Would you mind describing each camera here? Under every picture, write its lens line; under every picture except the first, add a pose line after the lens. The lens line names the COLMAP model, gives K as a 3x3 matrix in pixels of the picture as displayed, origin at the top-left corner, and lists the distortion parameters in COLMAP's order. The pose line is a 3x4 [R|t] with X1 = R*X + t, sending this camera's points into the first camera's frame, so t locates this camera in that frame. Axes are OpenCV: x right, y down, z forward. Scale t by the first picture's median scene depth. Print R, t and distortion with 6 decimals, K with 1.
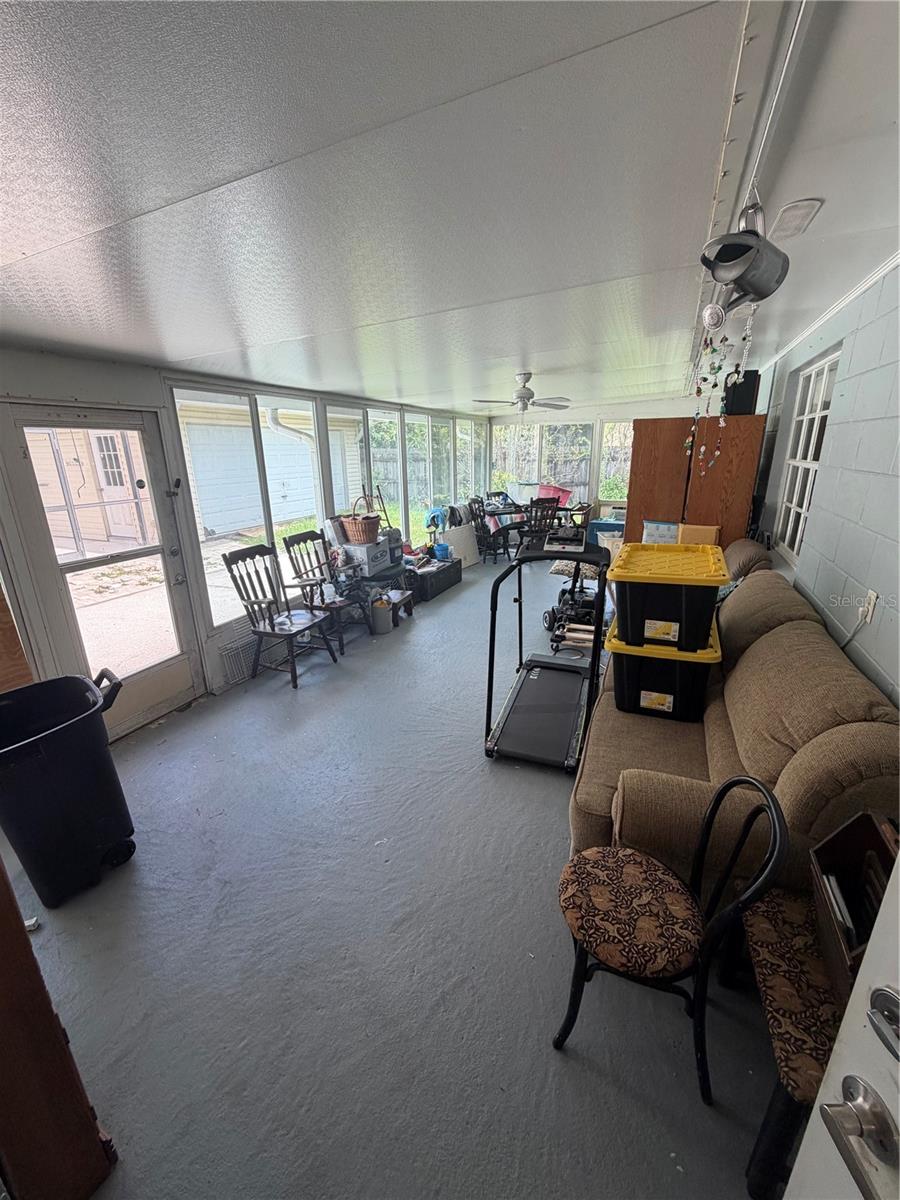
lens RADIAL K [[480.4, 0, 448.6], [0, 480.4, 595.5], [0, 0, 1]] dist [0.000521, -0.000252]
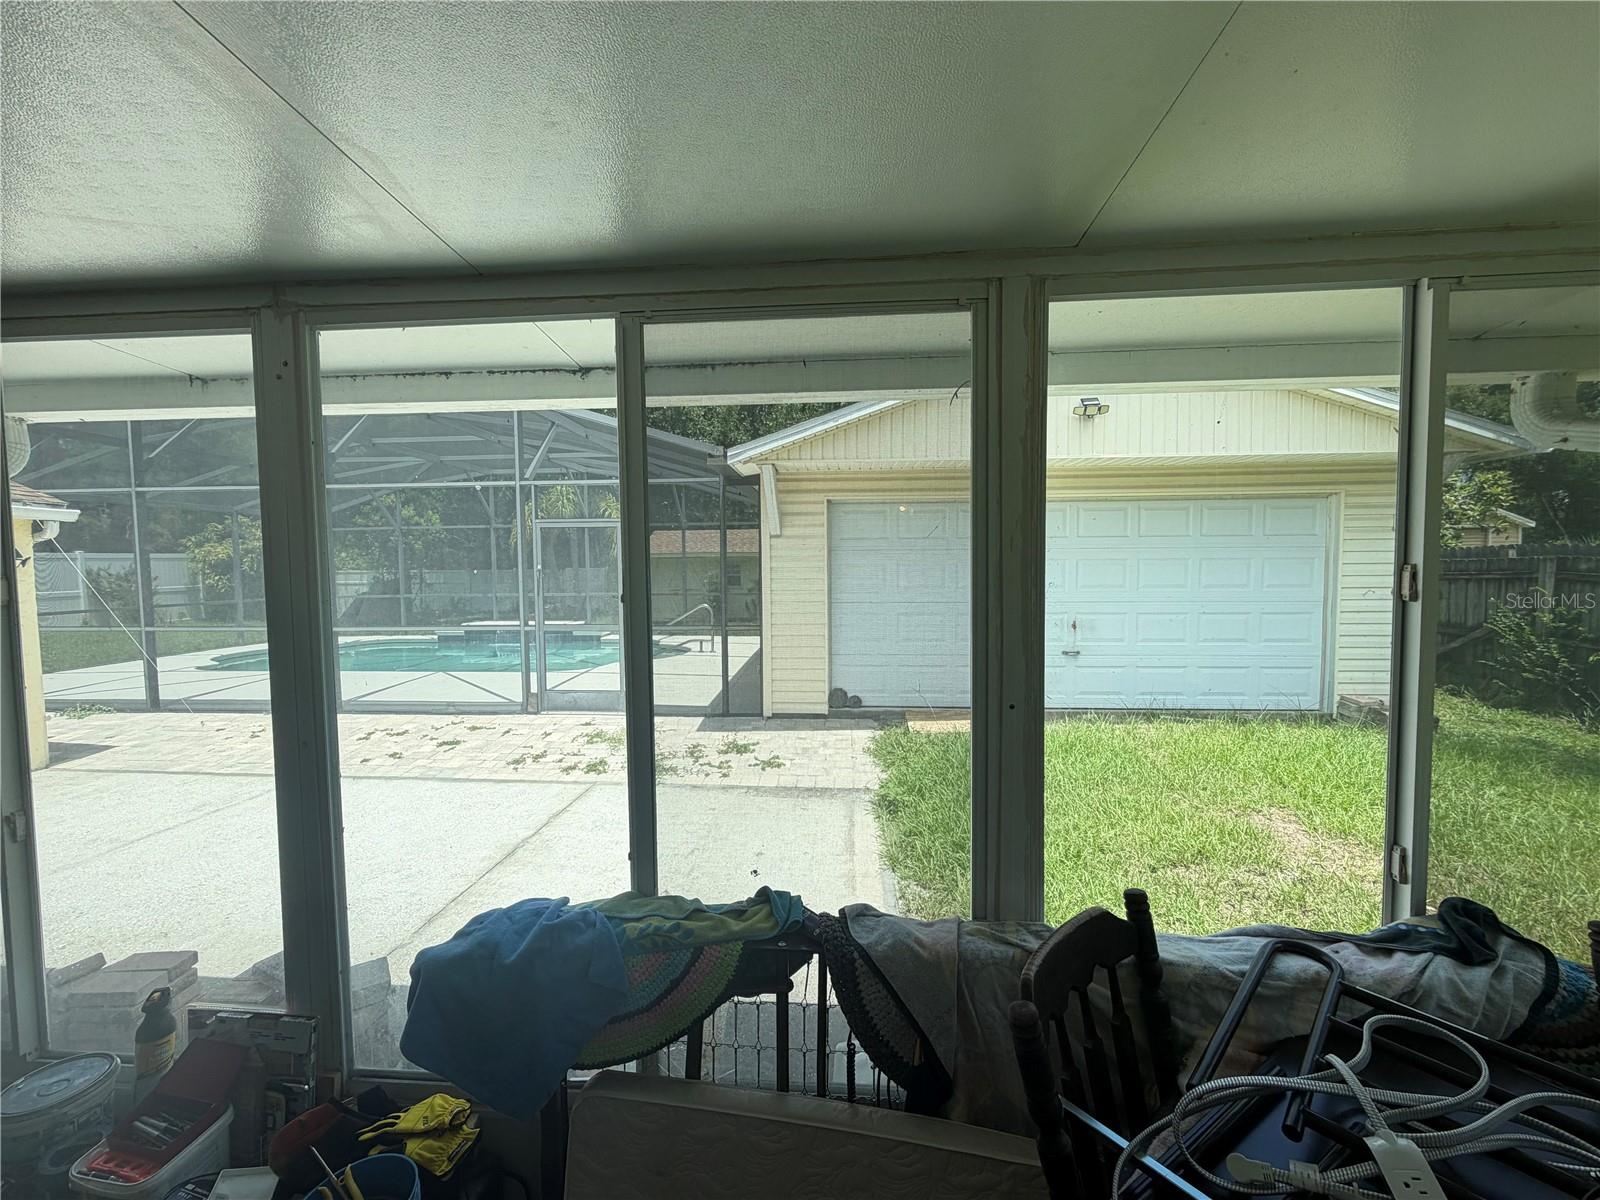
lens RADIAL K [[640.5, 0, 797.0], [0, 640.5, 603.2], [0, 0, 1]] dist [0.000521, -0.000252]
pose [[0.355803, 0.054915, -0.932946, 0.119970], [-0.275071, 0.960206, -0.048386, -0.182234], [0.893163, 0.273842, 0.356749, 0.668797]]
